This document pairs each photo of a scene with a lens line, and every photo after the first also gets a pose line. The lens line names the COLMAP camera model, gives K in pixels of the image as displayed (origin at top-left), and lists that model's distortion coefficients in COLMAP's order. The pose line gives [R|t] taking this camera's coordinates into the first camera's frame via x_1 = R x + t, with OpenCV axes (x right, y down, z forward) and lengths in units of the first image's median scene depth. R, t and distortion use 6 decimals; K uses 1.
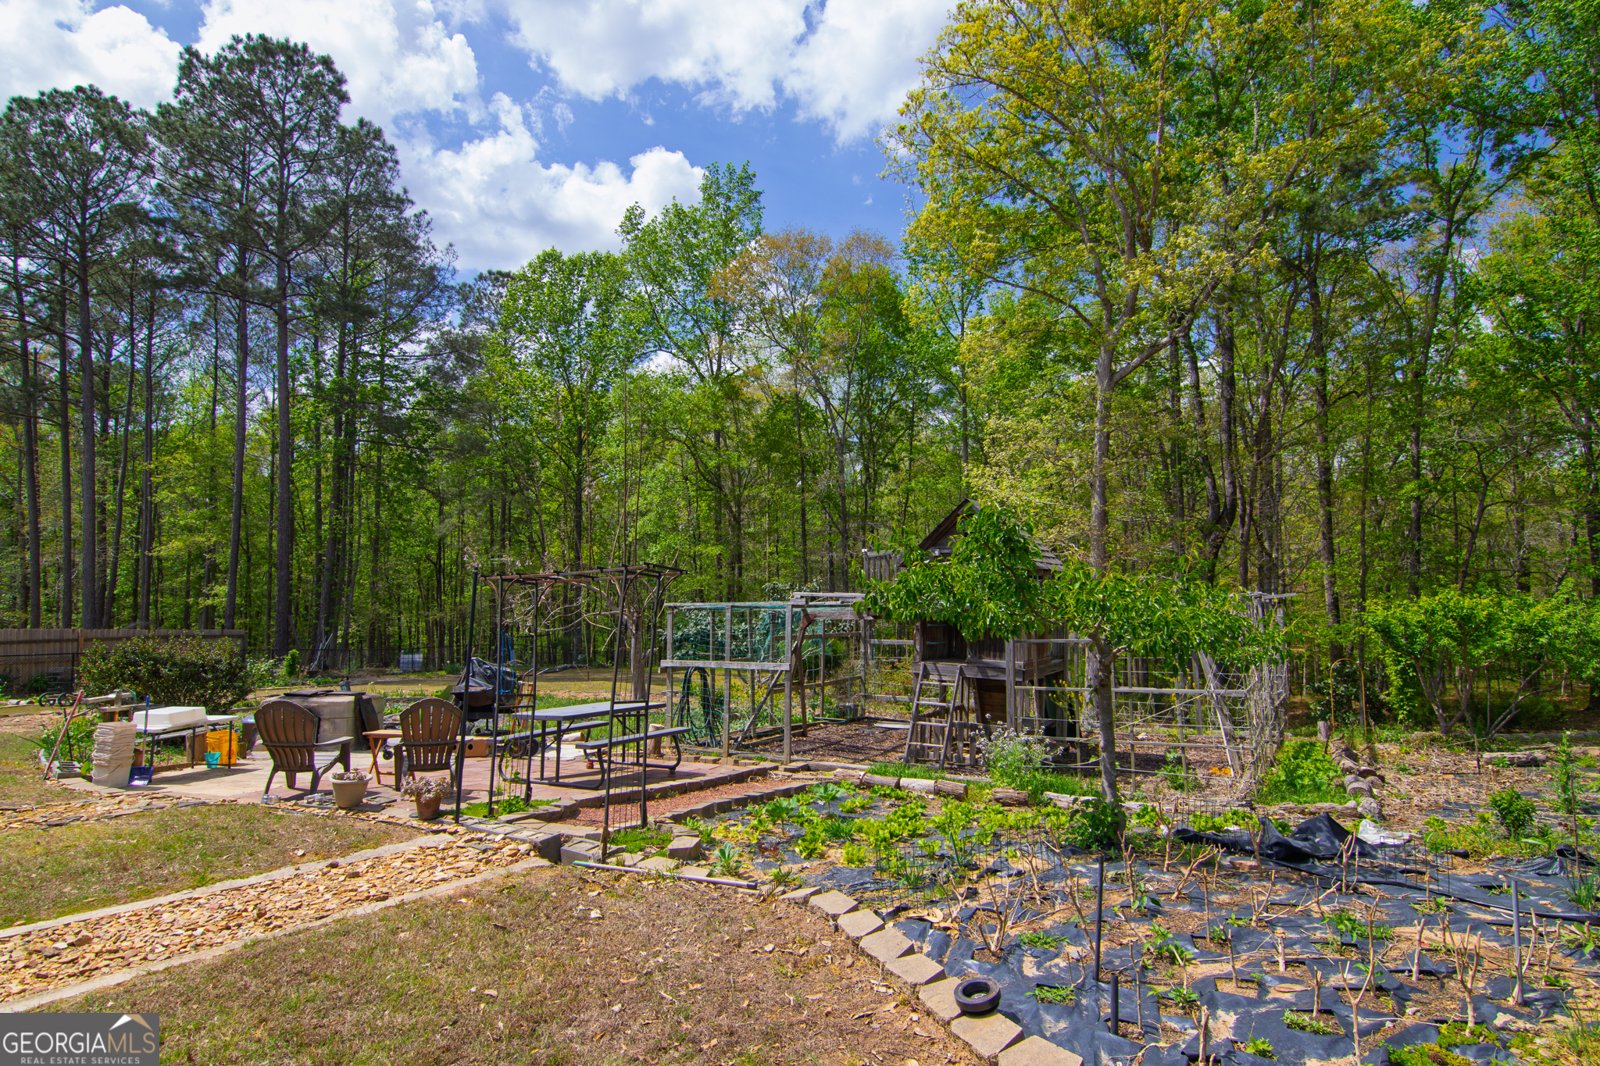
lens RADIAL K [[827.1, 0, 800.0], [0, 827.1, 533.0], [0, 0, 1]] dist [-0.005872, -0.008482]
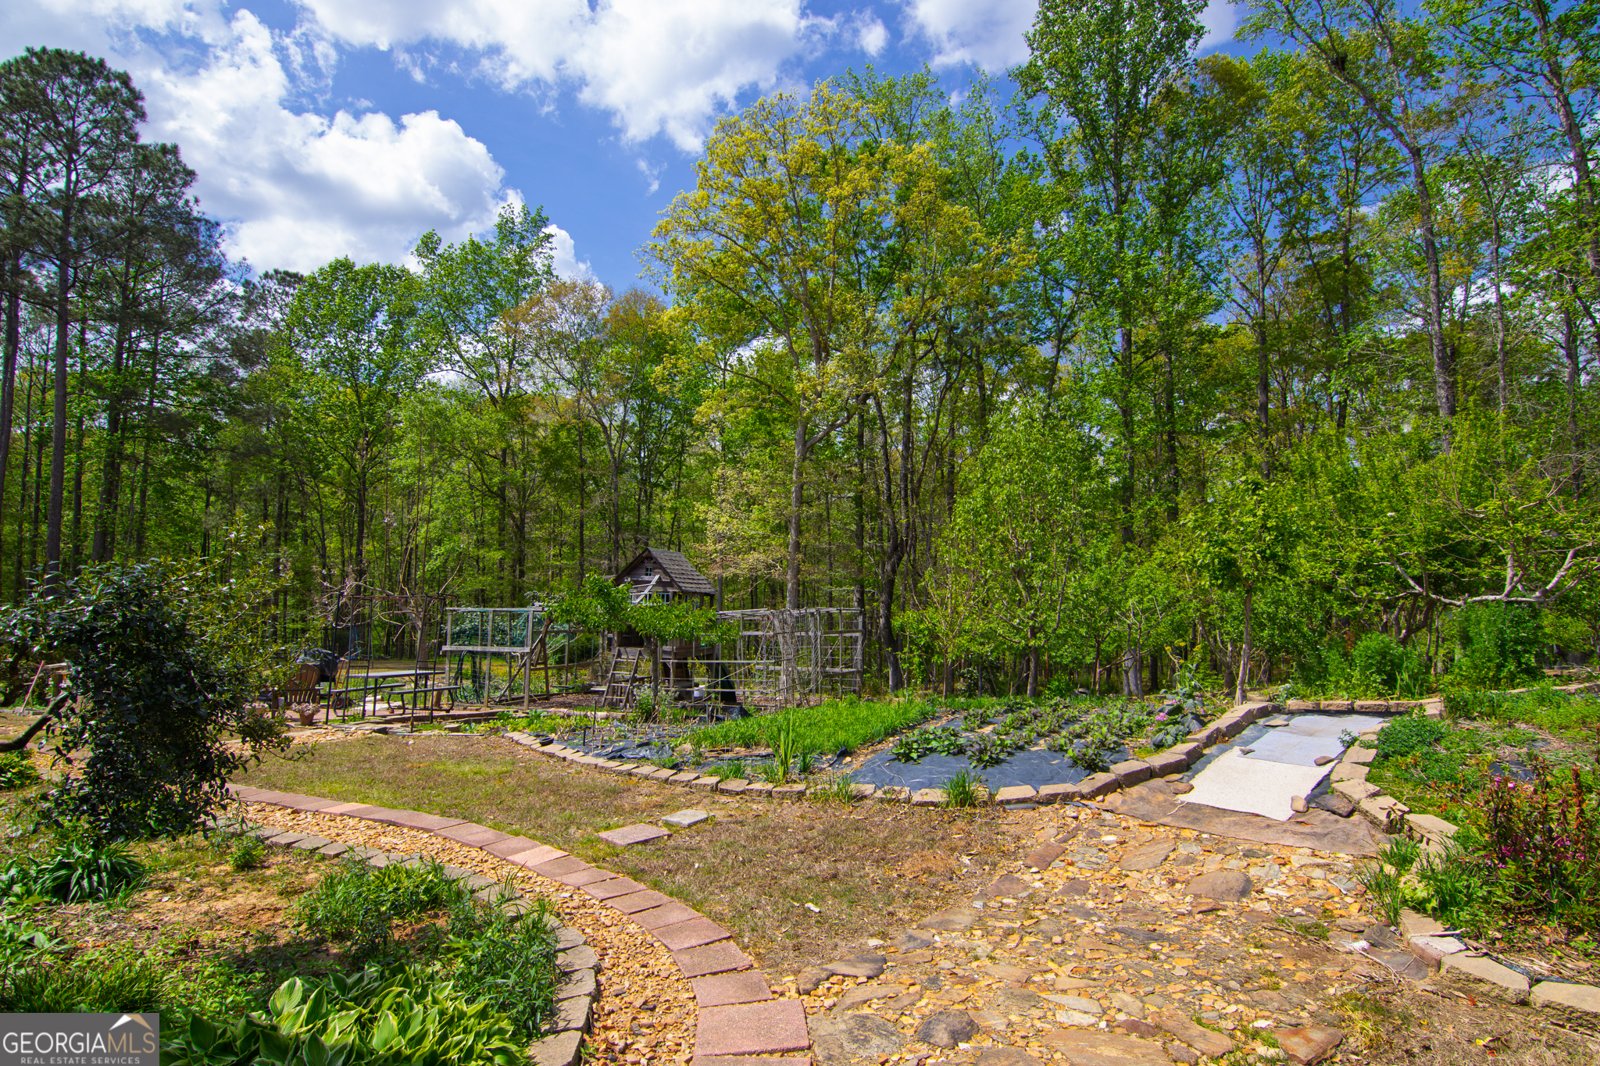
lens RADIAL K [[827.1, 0, 800.0], [0, 827.1, 533.0], [0, 0, 1]] dist [-0.005872, -0.008482]
pose [[0.970951, 0.037438, 0.236330, 0.030045], [-0.037728, 0.999283, -0.003295, -0.020958], [-0.236284, -0.005717, 0.971667, -0.182839]]
